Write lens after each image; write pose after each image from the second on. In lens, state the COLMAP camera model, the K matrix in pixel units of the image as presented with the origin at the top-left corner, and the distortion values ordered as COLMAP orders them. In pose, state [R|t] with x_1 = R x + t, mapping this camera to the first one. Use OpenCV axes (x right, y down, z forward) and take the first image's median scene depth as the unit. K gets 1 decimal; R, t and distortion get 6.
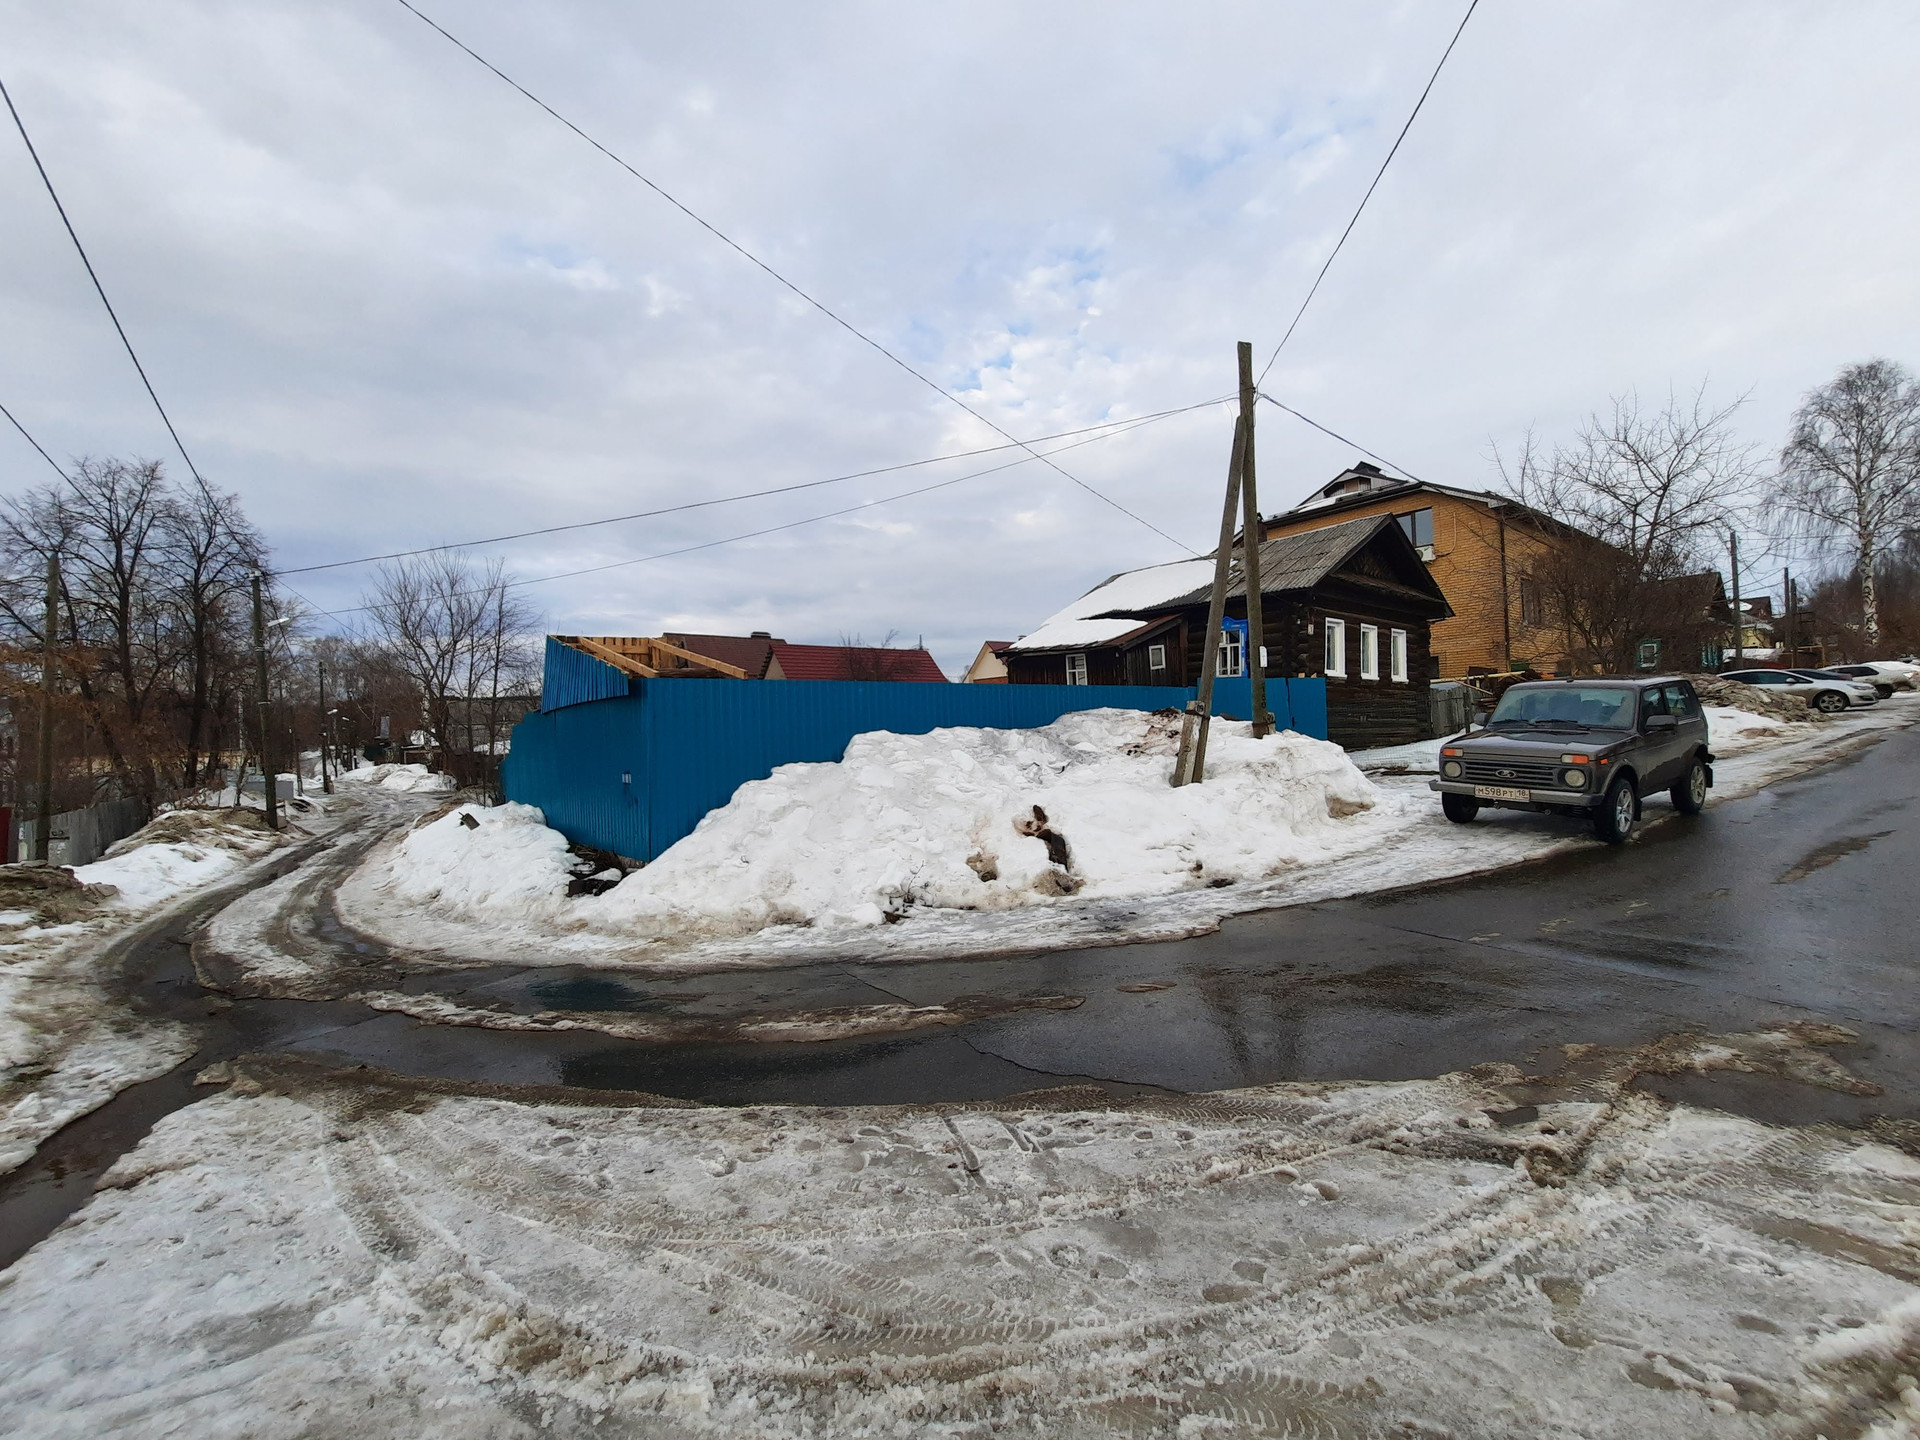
lens RADIAL K [[764.2, 0, 969.7], [0, 764.2, 706.7], [0, 0, 1]] dist [-0.018207, -0.000244]
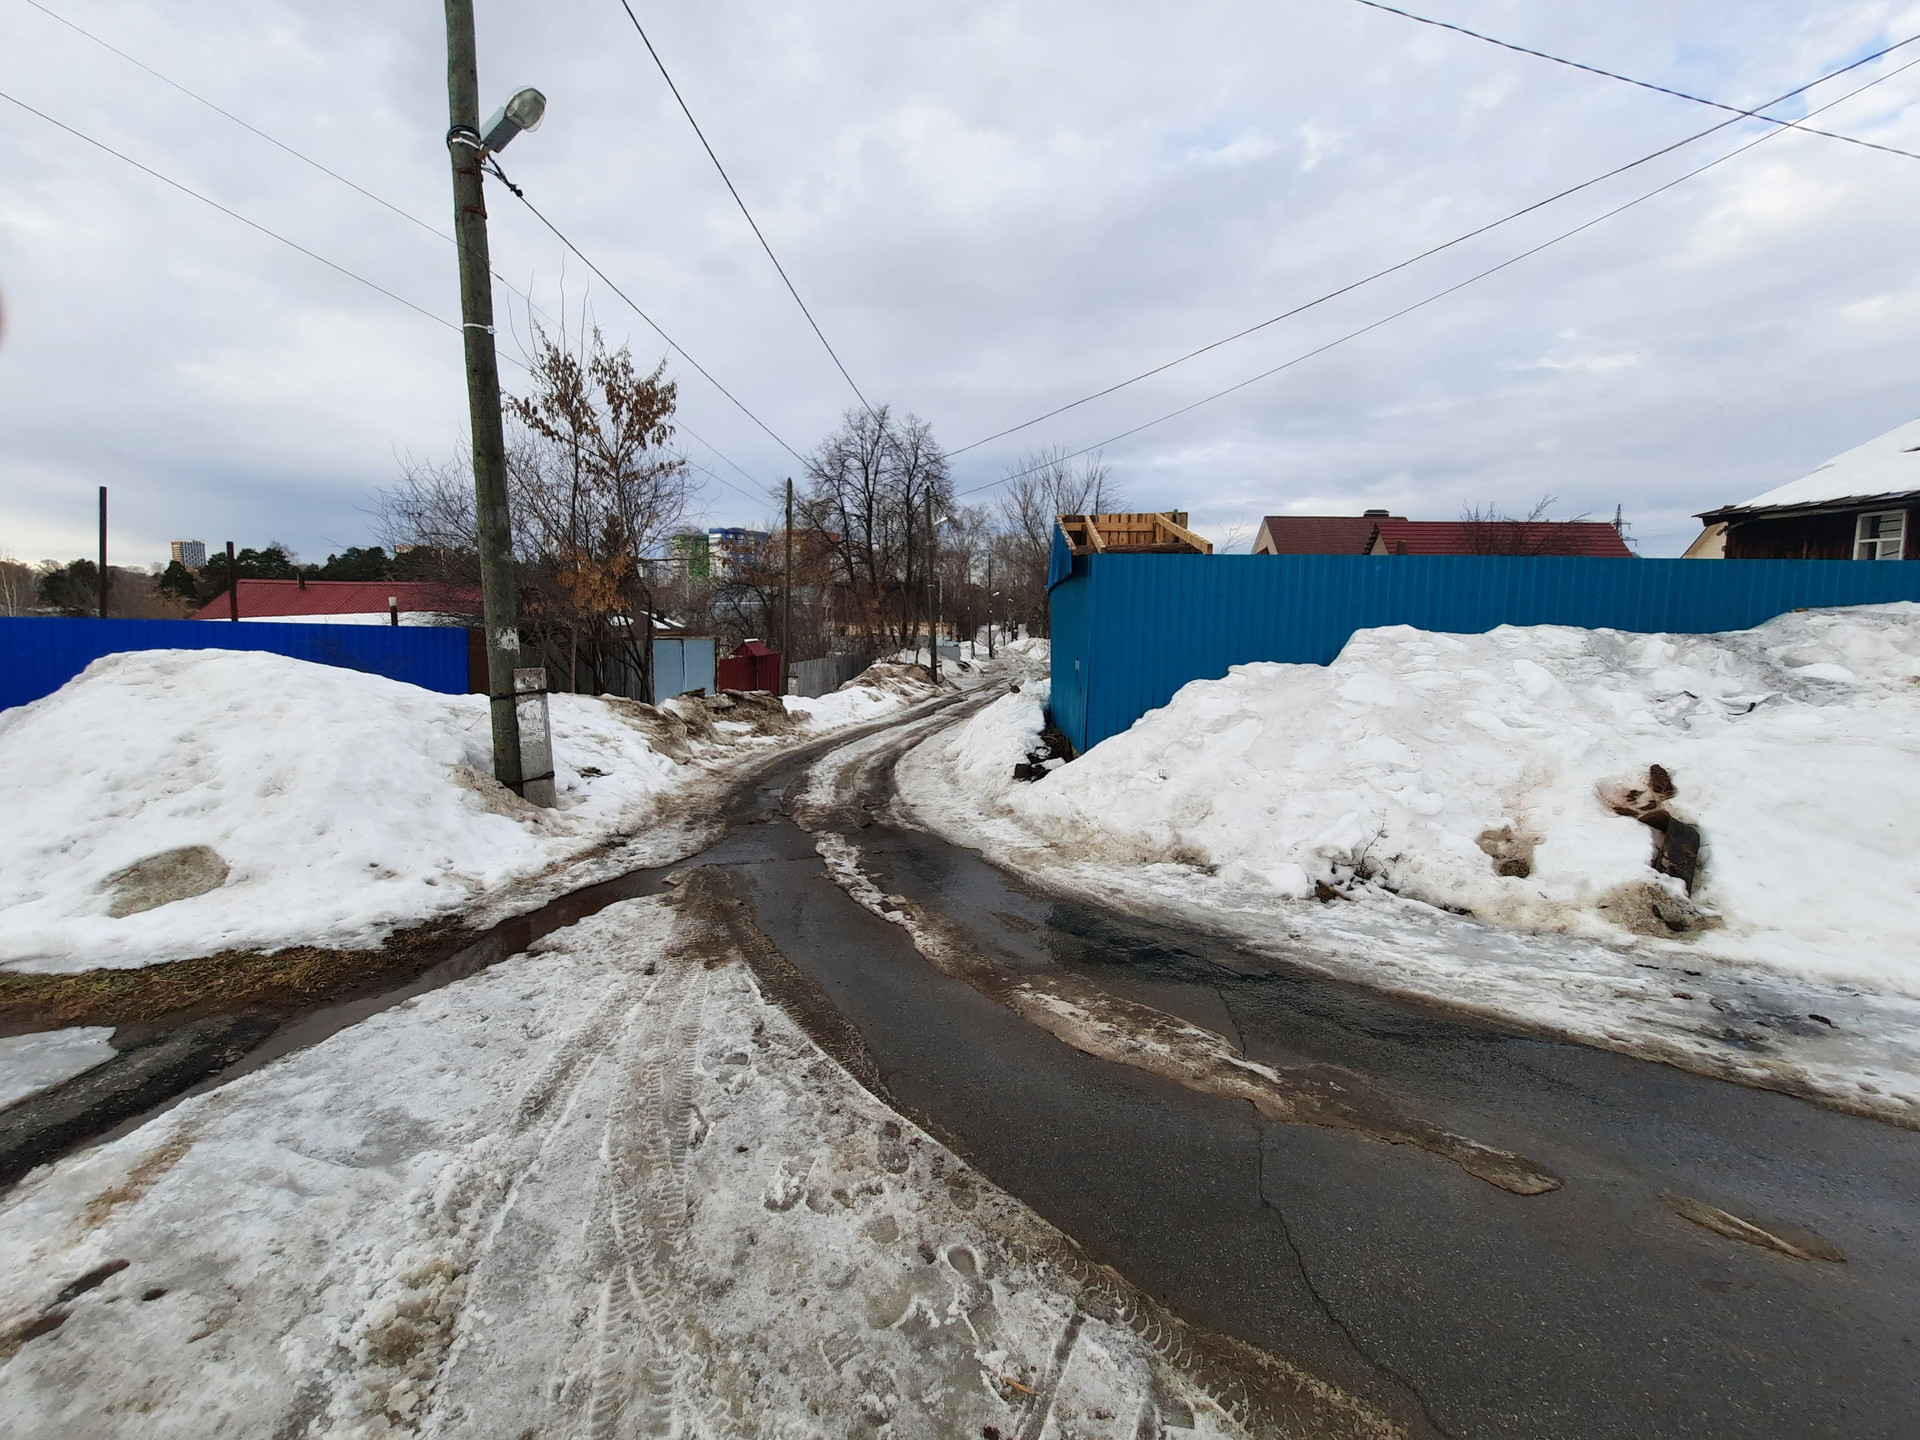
lens RADIAL K [[764.2, 0, 969.7], [0, 764.2, 706.7], [0, 0, 1]] dist [-0.018207, -0.000244]
pose [[0.721405, 0.113484, -0.683152, 0.102592], [-0.012871, 0.988508, 0.150619, 0.005872], [0.692394, -0.099865, 0.714575, 0.250222]]
